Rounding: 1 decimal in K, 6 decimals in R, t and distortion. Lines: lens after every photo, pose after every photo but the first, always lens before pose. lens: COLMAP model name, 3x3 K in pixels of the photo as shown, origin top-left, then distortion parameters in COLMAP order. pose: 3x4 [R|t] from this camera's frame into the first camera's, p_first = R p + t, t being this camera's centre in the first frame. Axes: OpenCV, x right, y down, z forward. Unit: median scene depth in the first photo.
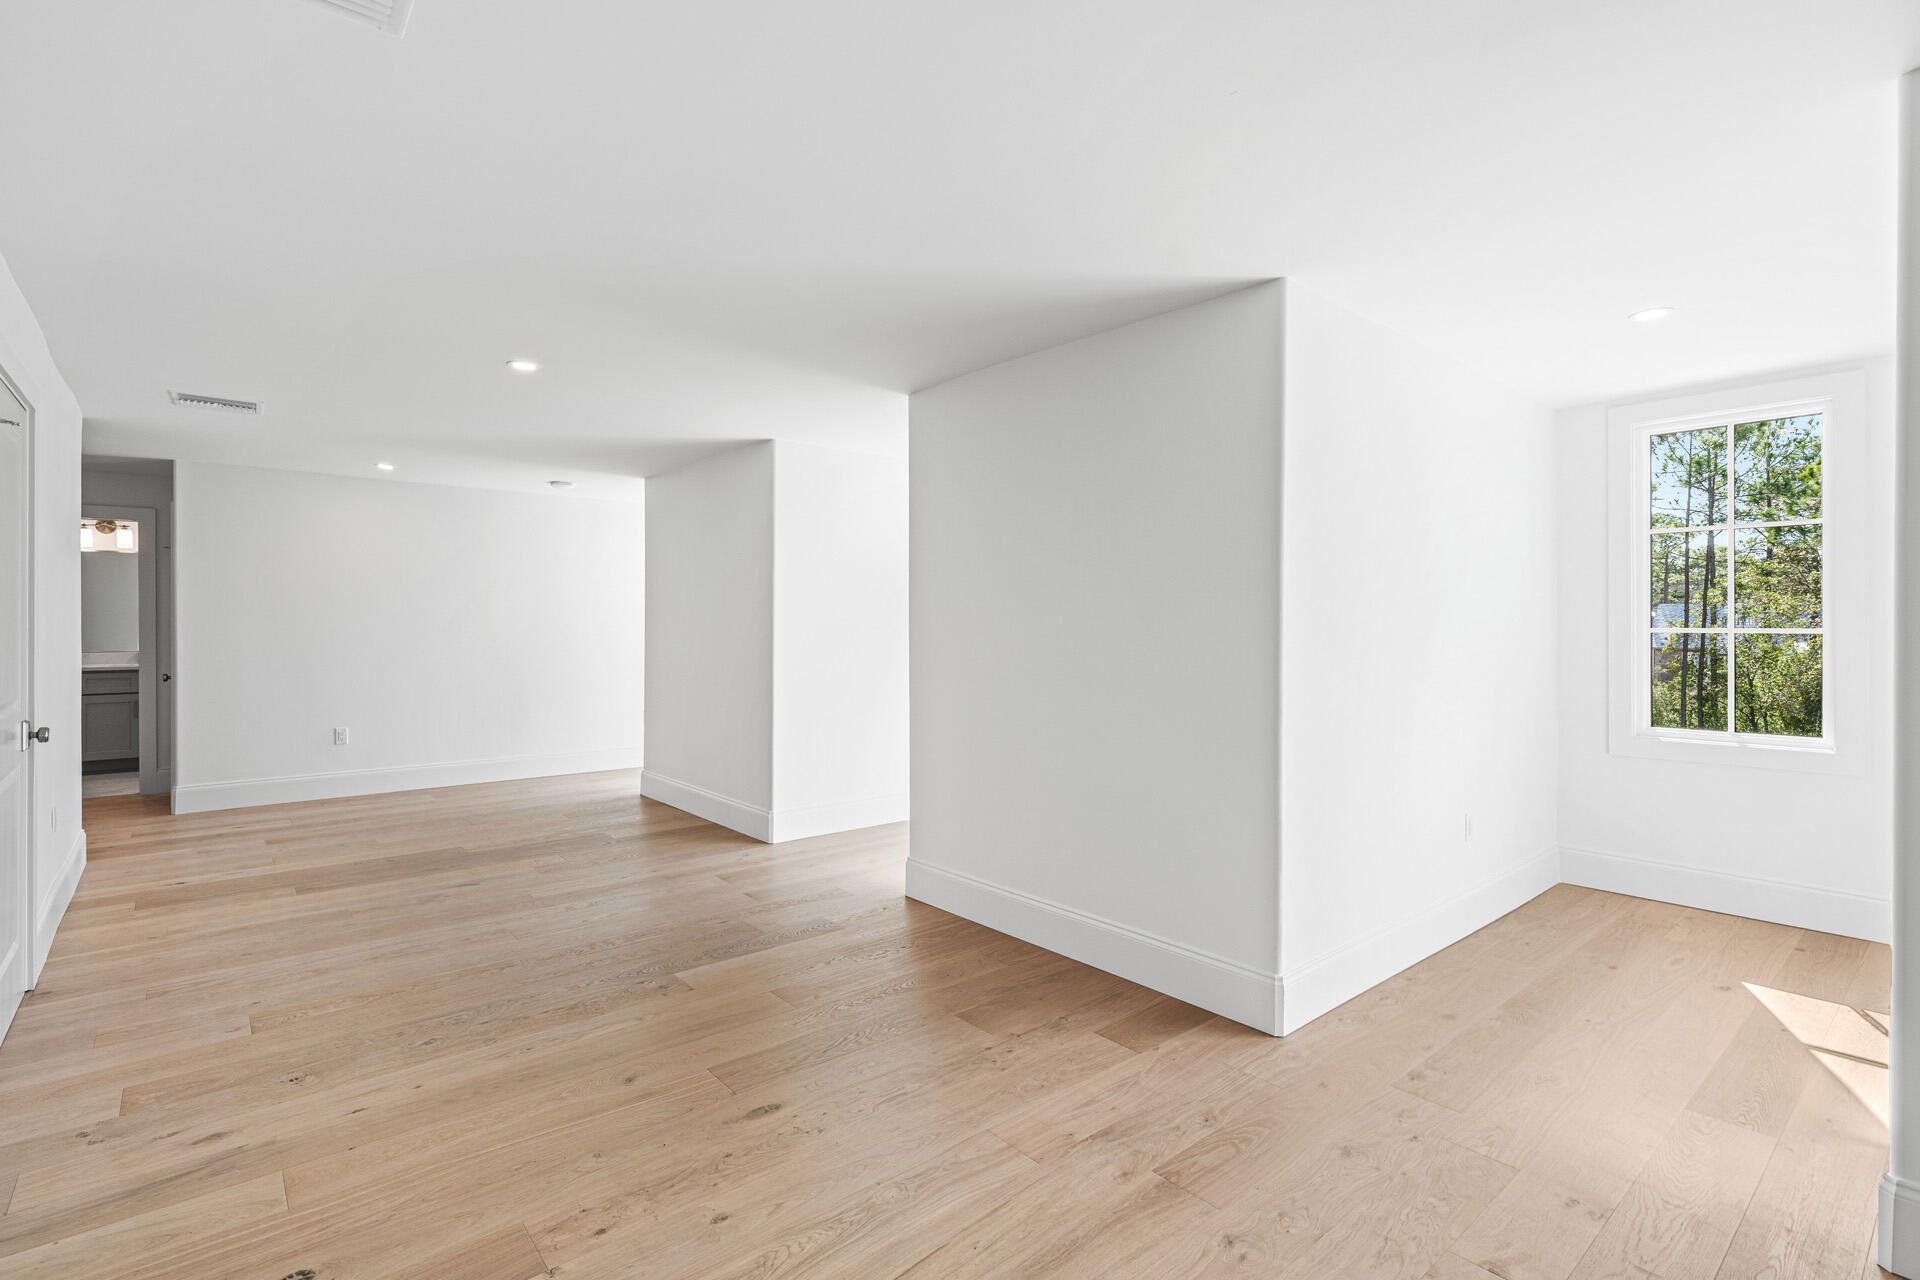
lens RADIAL K [[925.3, 0, 949.9], [0, 925.3, 638.1], [0, 0, 1]] dist [0.004713, -0.000500]
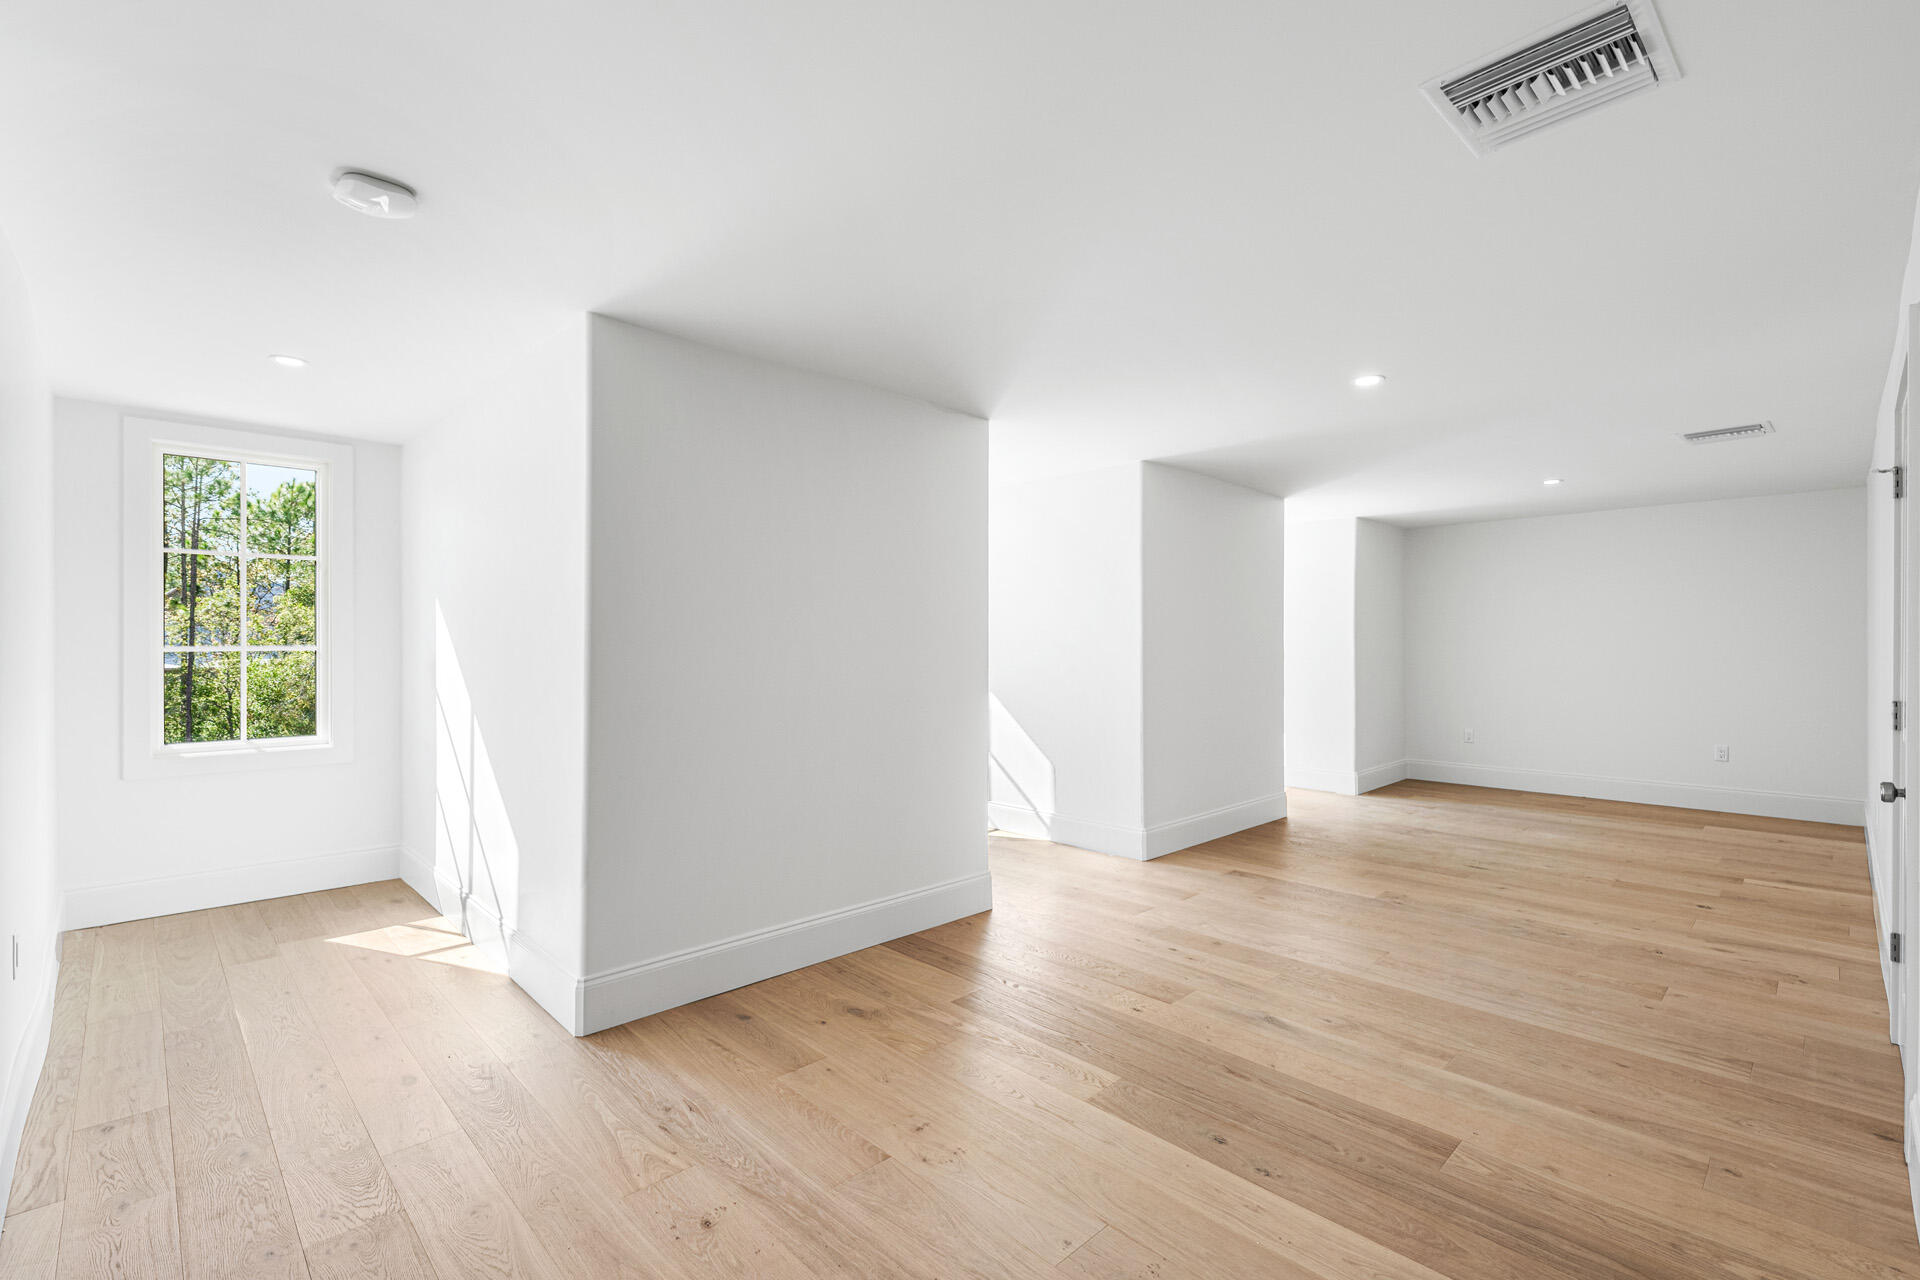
lens RADIAL K [[834.6, 0, 947.0], [0, 834.6, 640.6], [0, 0, 1]] dist [-0.000614, 0.000795]
pose [[-0.067856, 0.007146, 0.997670, -1.240226], [0.008055, 0.999946, -0.006614, -0.026095], [-0.997663, 0.007588, -0.067910, 1.398922]]
